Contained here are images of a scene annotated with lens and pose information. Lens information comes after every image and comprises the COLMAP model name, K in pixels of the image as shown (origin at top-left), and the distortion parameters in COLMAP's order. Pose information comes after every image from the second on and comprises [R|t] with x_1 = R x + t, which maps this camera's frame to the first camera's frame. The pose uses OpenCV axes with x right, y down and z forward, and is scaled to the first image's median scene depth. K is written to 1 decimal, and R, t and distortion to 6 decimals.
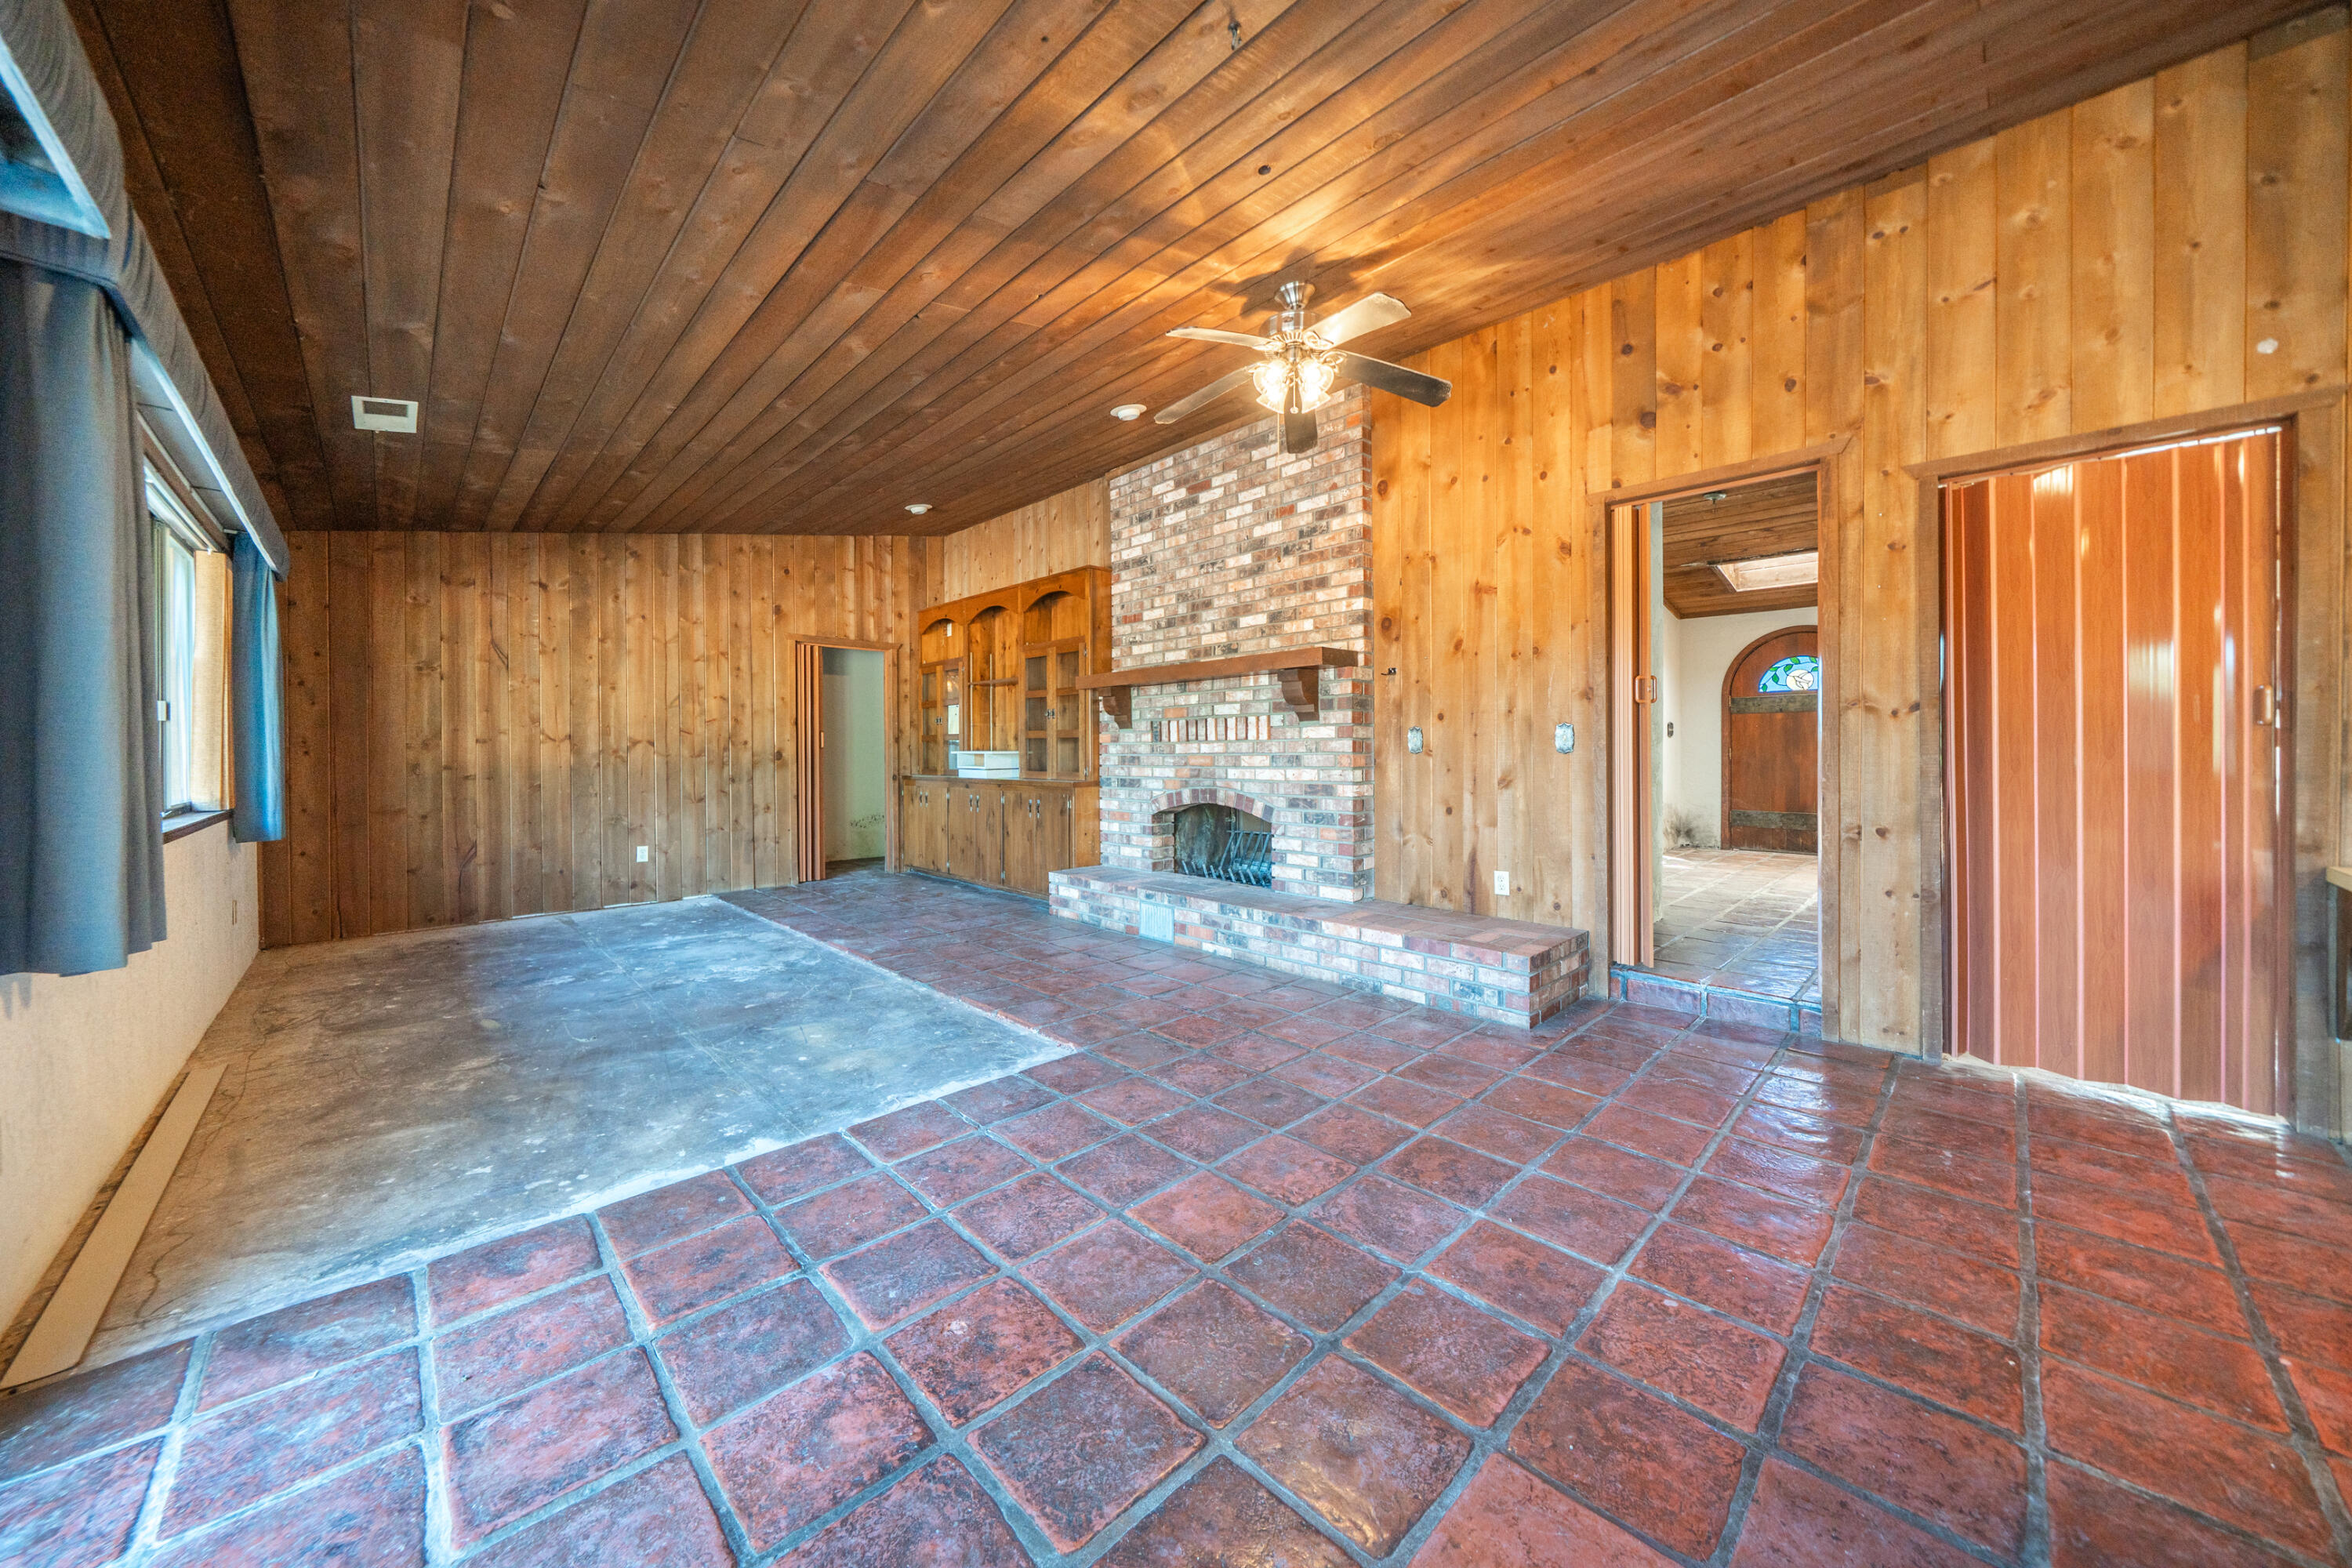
lens RADIAL K [[820.2, 0, 1159.9], [0, 820.2, 761.5], [0, 0, 1]] dist [-0.010775, -0.000288]
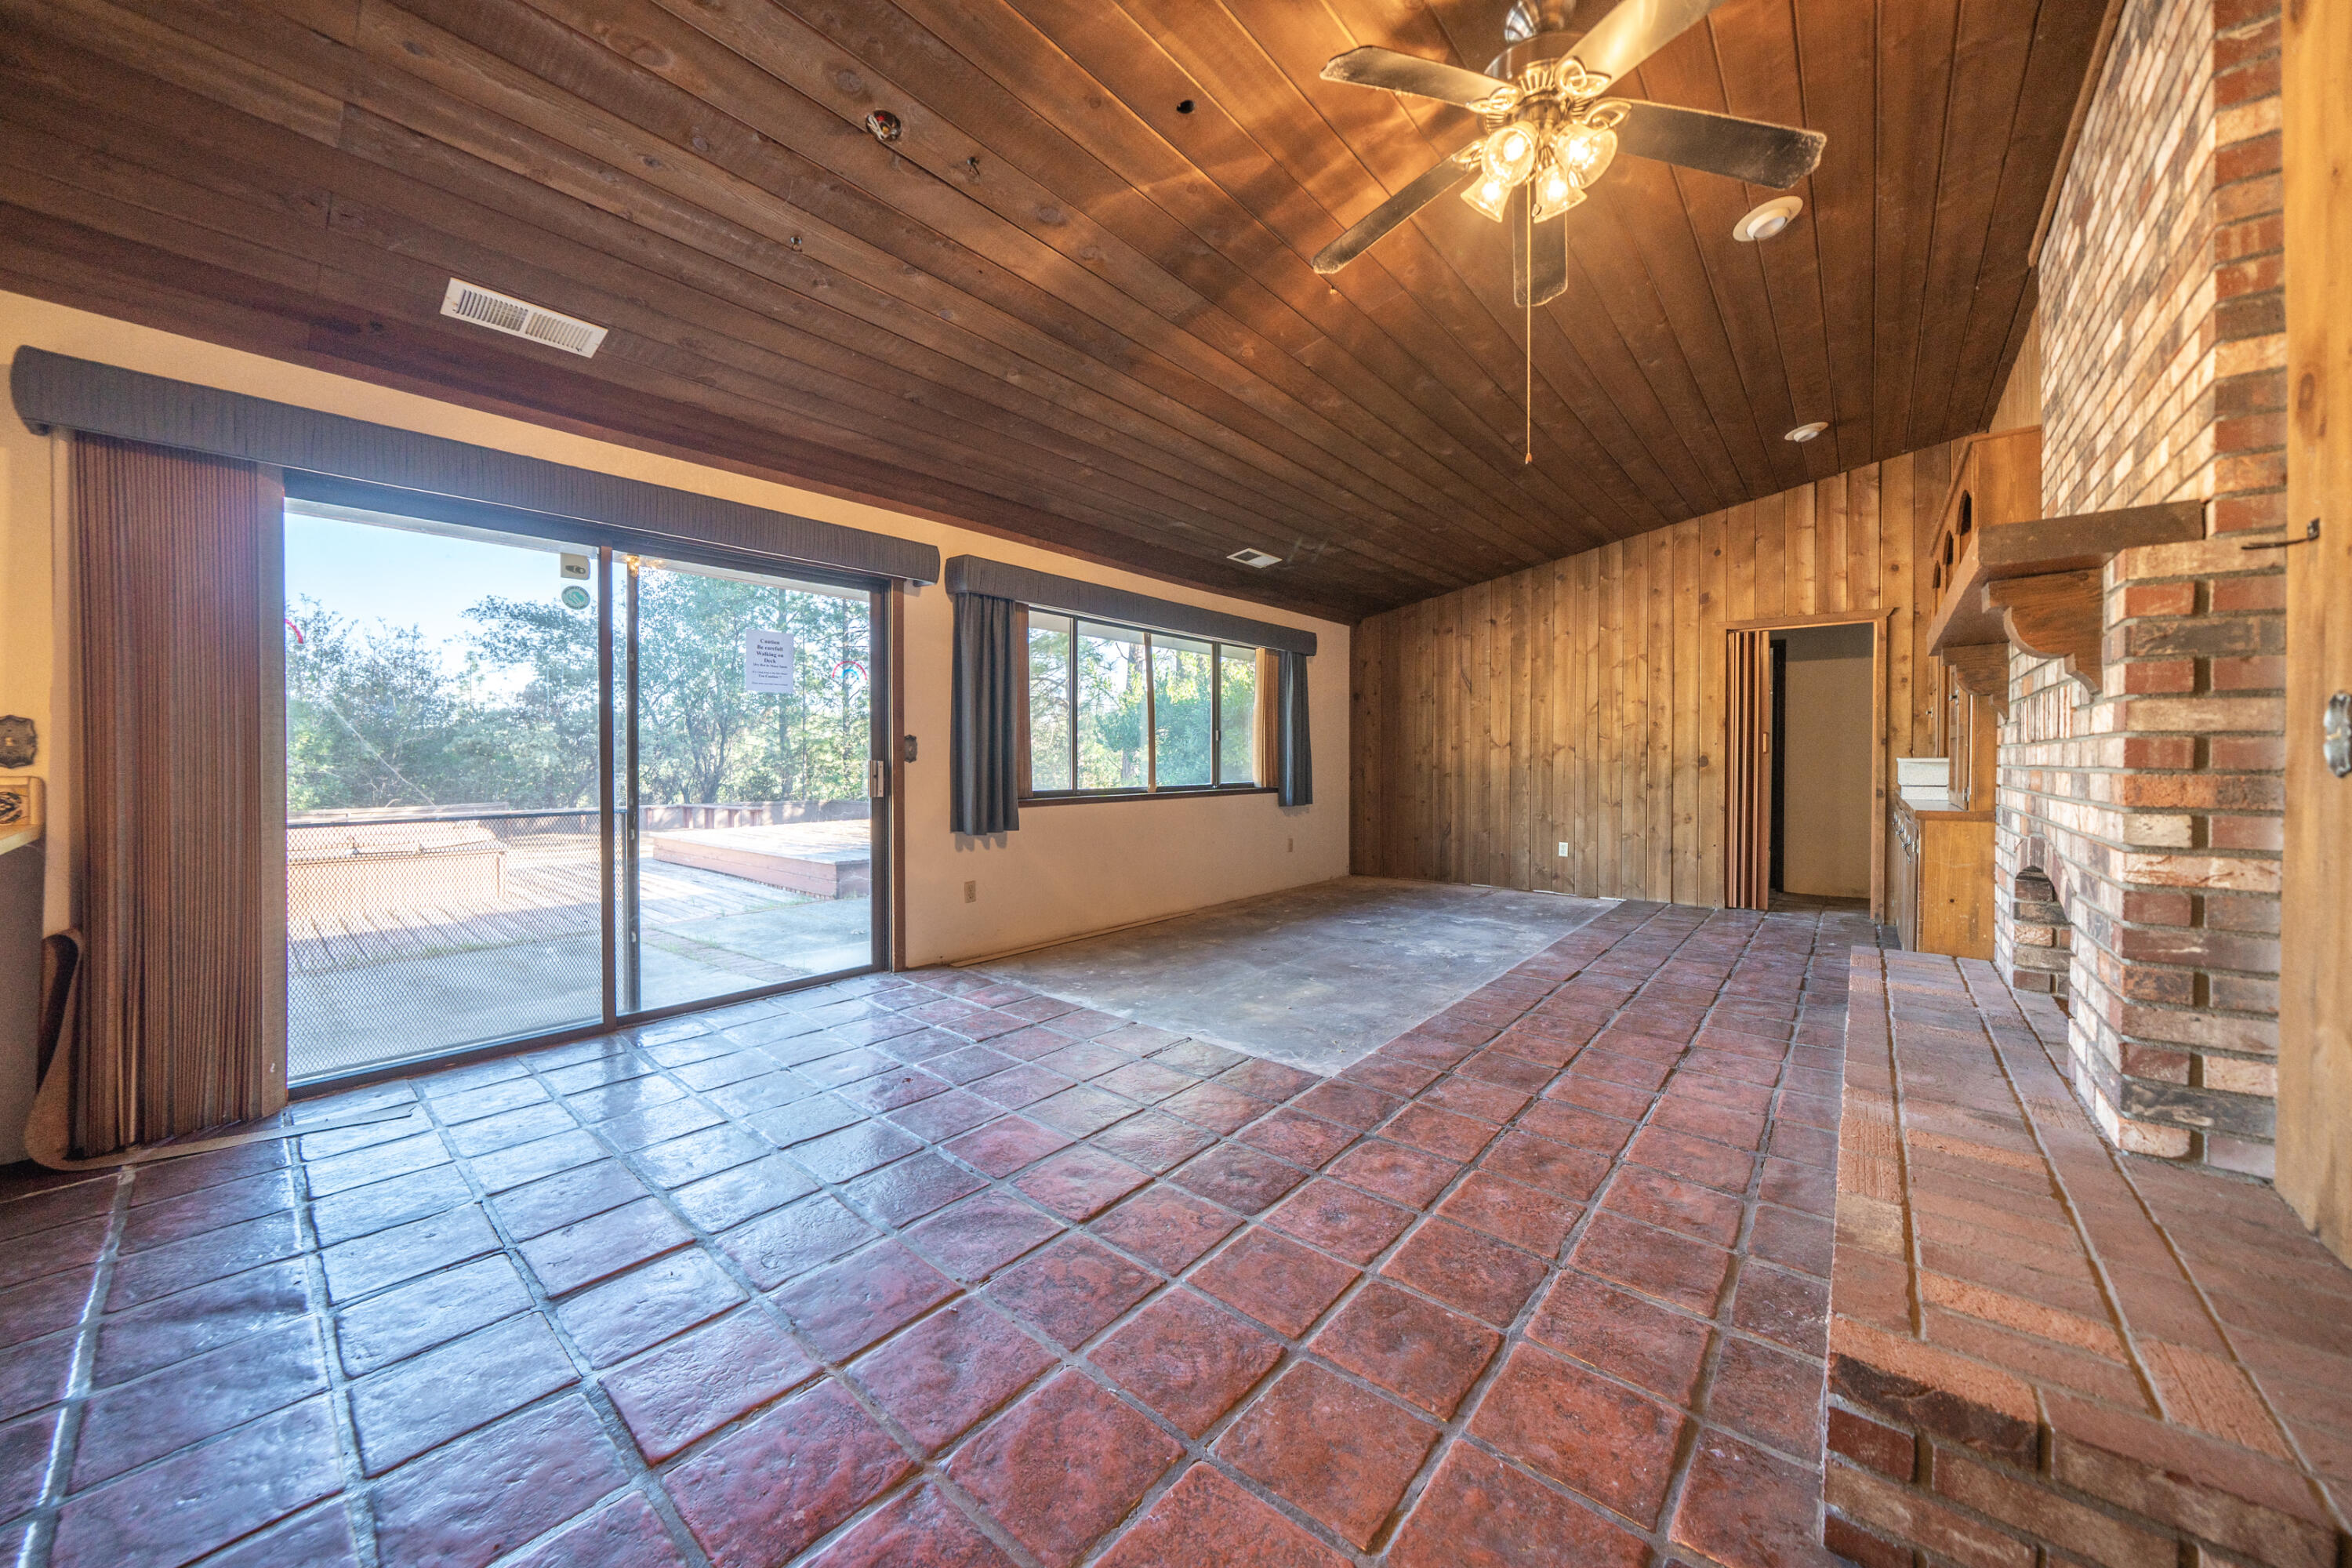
lens RADIAL K [[820.2, 0, 1159.8], [0, 820.2, 774.8], [0, 0, 1]] dist [-0.010775, -0.000288]
pose [[0.087055, 0.027012, -0.995837, 0.419912], [-0.012317, 0.999585, 0.026037, -0.009440], [0.996127, 0.010000, 0.087351, 0.367936]]
